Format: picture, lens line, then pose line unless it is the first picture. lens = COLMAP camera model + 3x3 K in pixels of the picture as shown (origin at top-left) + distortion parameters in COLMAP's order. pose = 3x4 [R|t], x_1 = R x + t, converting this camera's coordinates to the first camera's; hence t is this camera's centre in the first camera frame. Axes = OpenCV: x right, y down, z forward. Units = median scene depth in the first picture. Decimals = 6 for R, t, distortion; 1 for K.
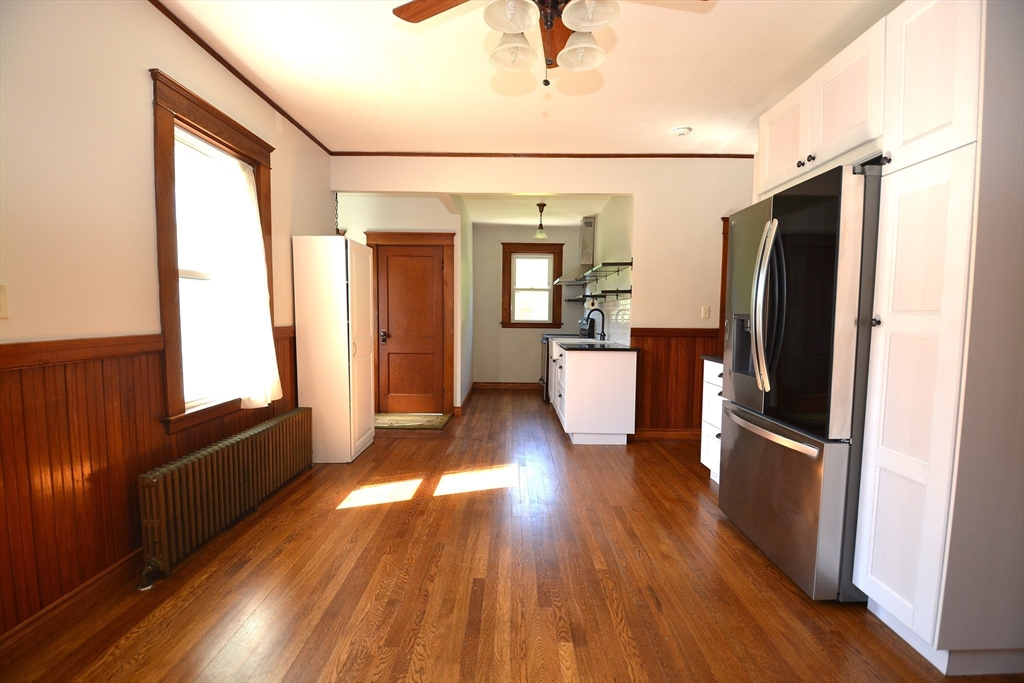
lens RADIAL K [[456.8, 0, 512.0], [0, 456.8, 341.5], [0, 0, 1]] dist [0.016234, -0.024260]
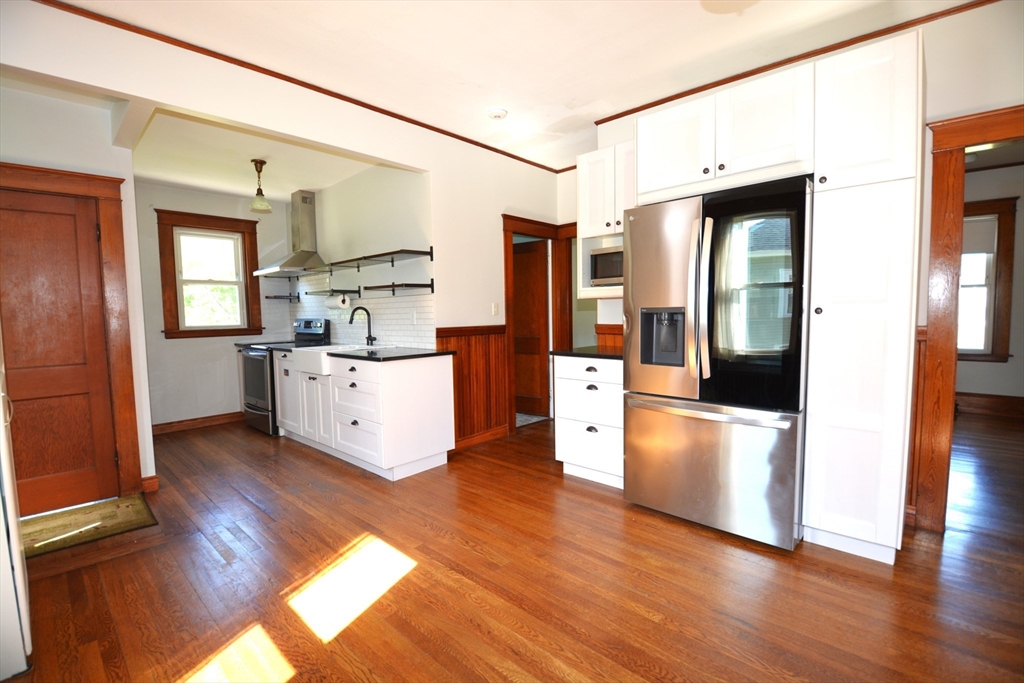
lens RADIAL K [[456.8, 0, 512.0], [0, 456.8, 341.5], [0, 0, 1]] dist [0.016234, -0.024260]
pose [[0.676246, -0.071617, 0.733186, -0.274085], [0.069405, 0.997030, 0.033375, -0.022855], [-0.733399, 0.028317, 0.679209, 0.309158]]
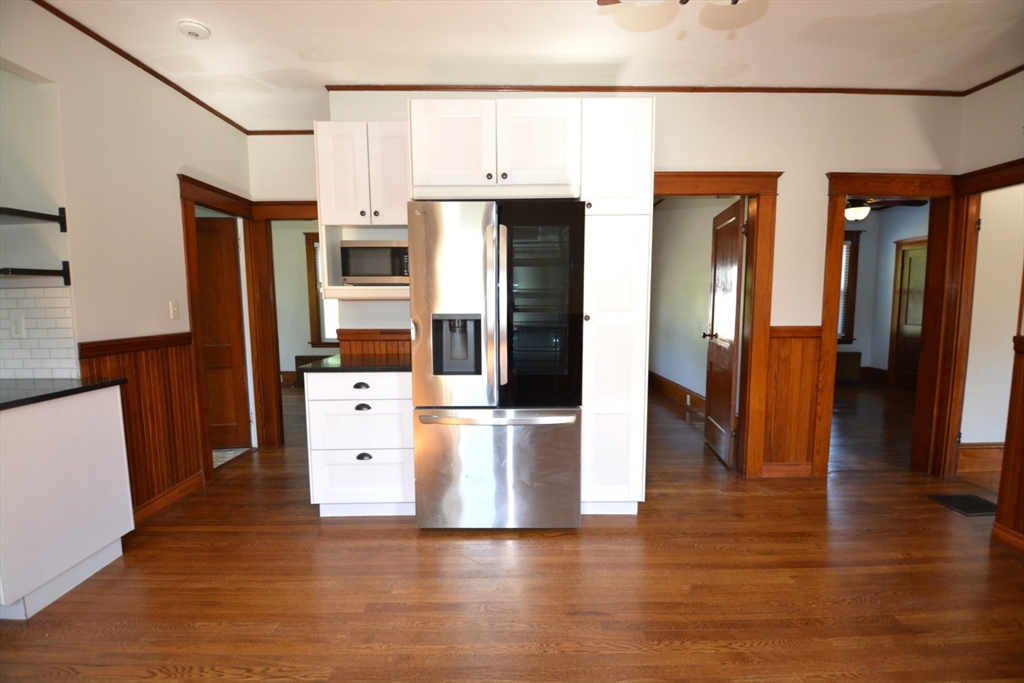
lens RADIAL K [[456.8, 0, 512.0], [0, 456.8, 341.5], [0, 0, 1]] dist [0.016234, -0.024260]
pose [[-0.011689, -0.100680, 0.994850, -0.261744], [0.064973, 0.992739, 0.101230, -0.051446], [-0.997819, 0.065822, -0.005062, 0.502956]]
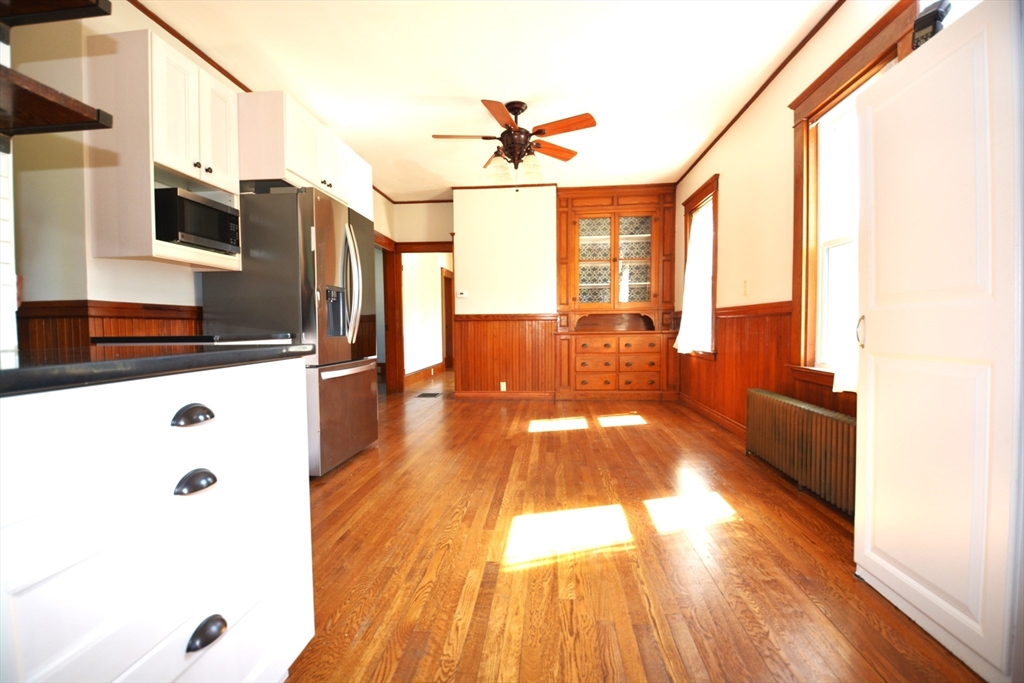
lens RADIAL K [[456.8, 0, 512.0], [0, 456.8, 341.5], [0, 0, 1]] dist [0.016234, -0.024260]
pose [[-0.996768, -0.001250, 0.080326, -0.031592], [0.006212, 0.995686, 0.092581, -0.014279], [-0.080095, 0.092780, -0.992460, 1.228984]]
